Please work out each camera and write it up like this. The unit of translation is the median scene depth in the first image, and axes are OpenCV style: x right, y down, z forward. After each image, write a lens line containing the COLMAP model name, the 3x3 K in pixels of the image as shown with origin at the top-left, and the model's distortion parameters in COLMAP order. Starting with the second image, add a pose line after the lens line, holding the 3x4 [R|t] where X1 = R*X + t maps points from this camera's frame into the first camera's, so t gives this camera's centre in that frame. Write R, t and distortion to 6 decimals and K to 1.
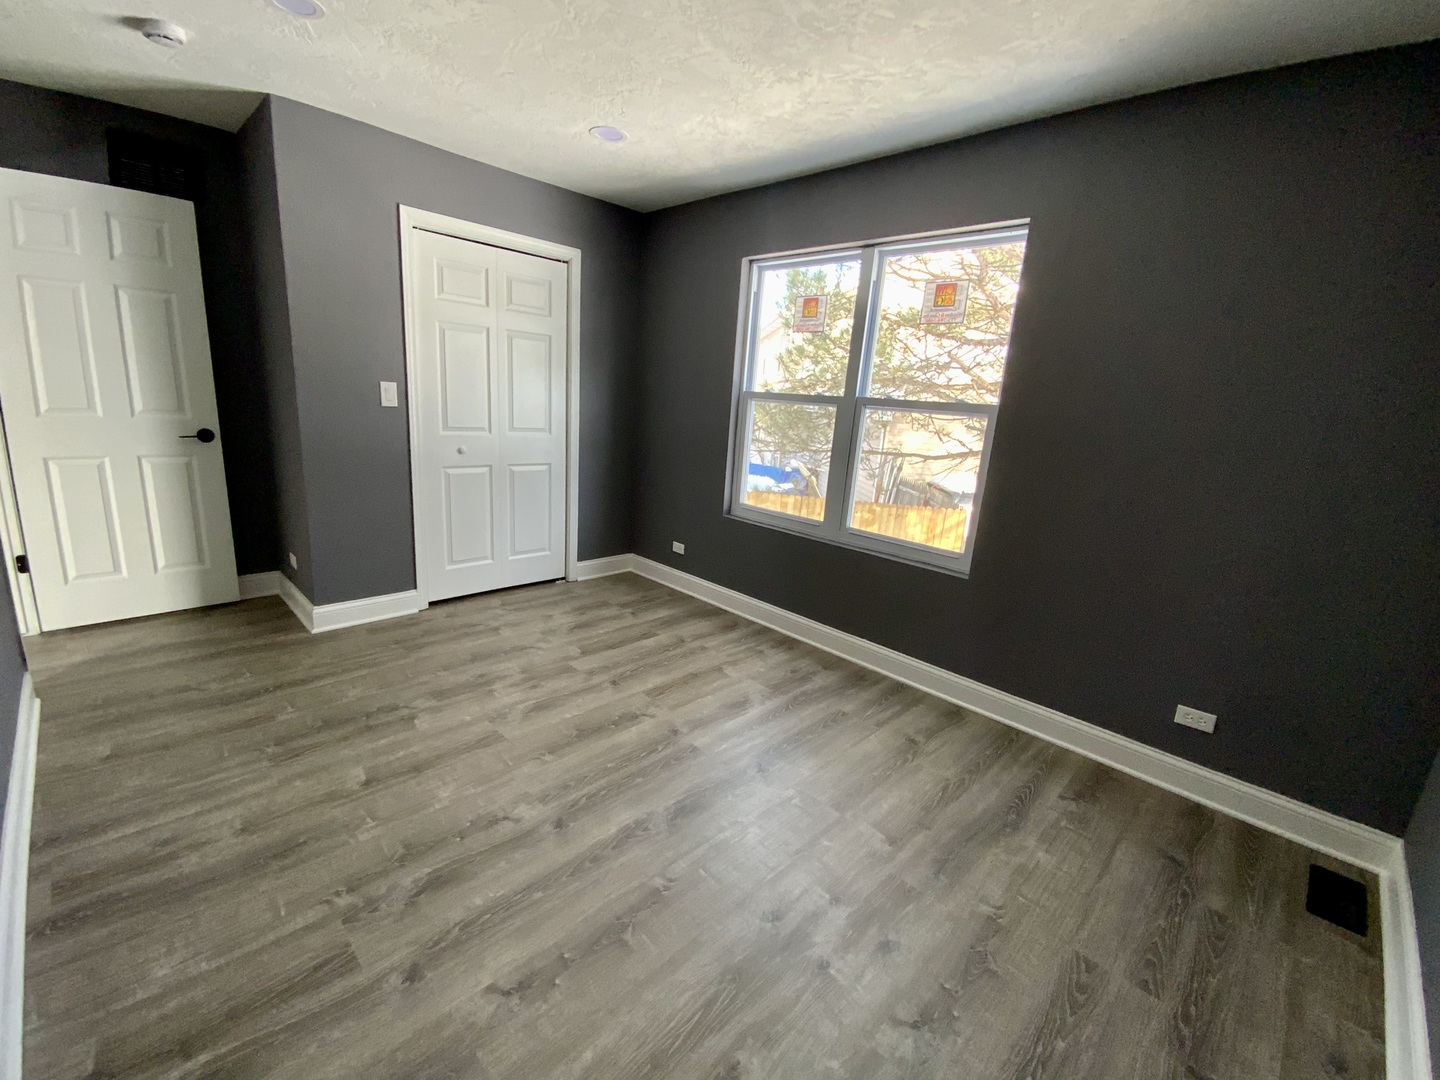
lens RADIAL K [[614.8, 0, 721.1], [0, 614.8, 540.1], [0, 0, 1]] dist [0.026376, -0.015639]
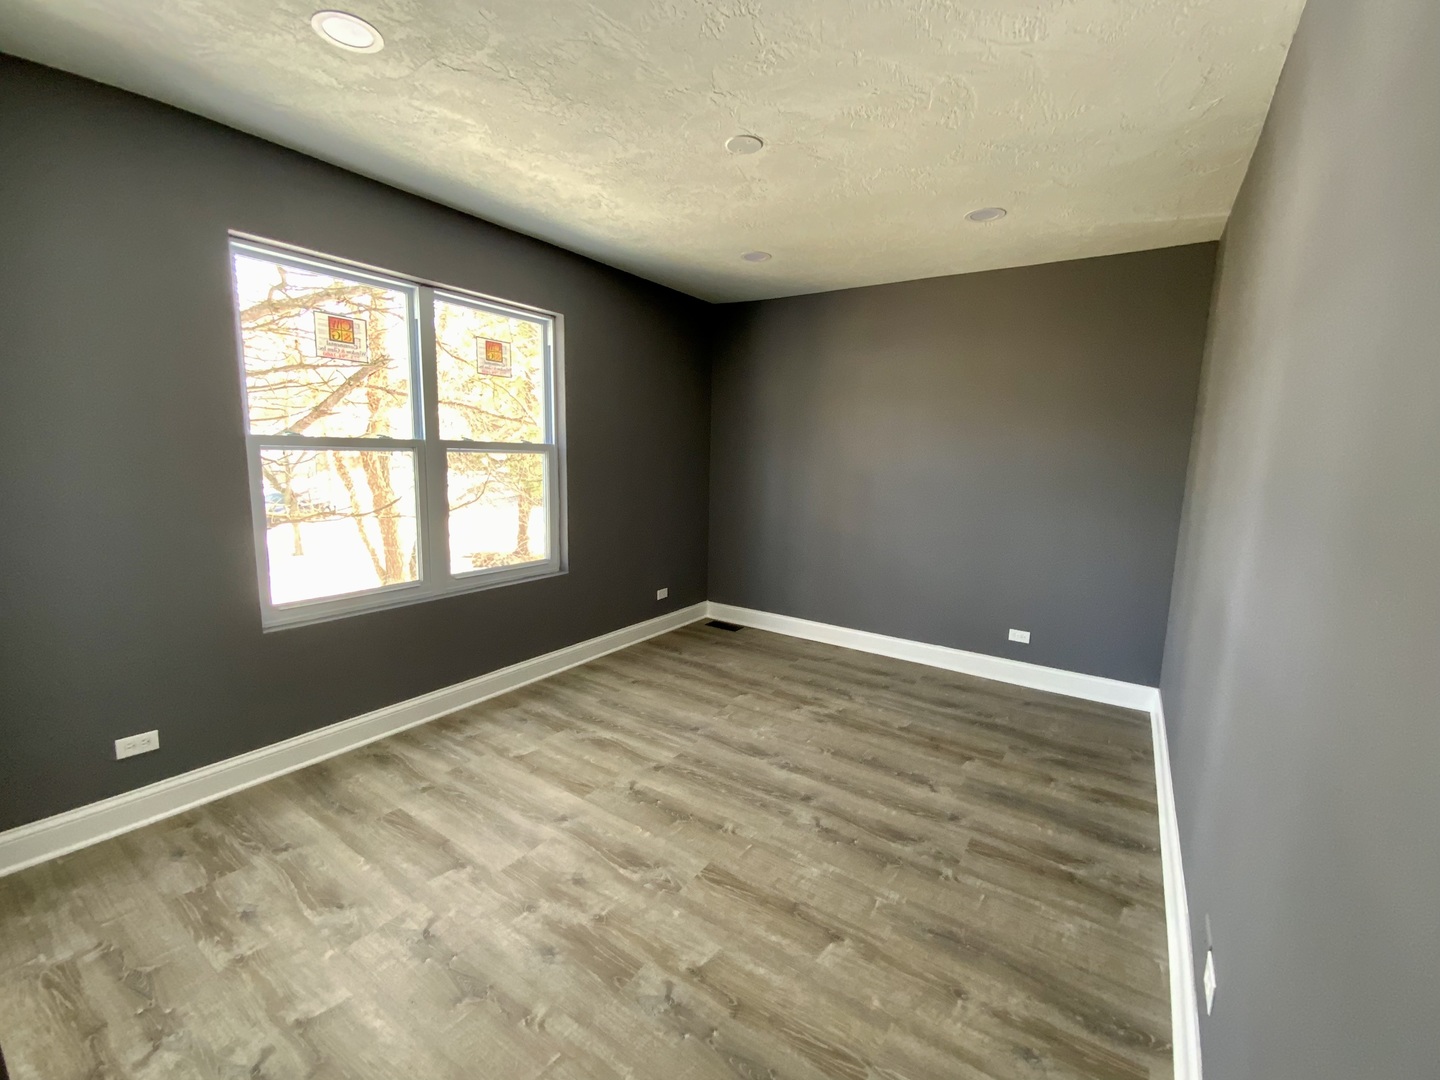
lens RADIAL K [[614.8, 0, 721.1], [0, 614.8, 540.1], [0, 0, 1]] dist [0.026376, -0.015639]
pose [[-0.195453, -0.214426, 0.956985, -0.983276], [0.193153, 0.948275, 0.251924, -0.293514], [-0.961504, 0.234084, -0.143927, 0.911634]]
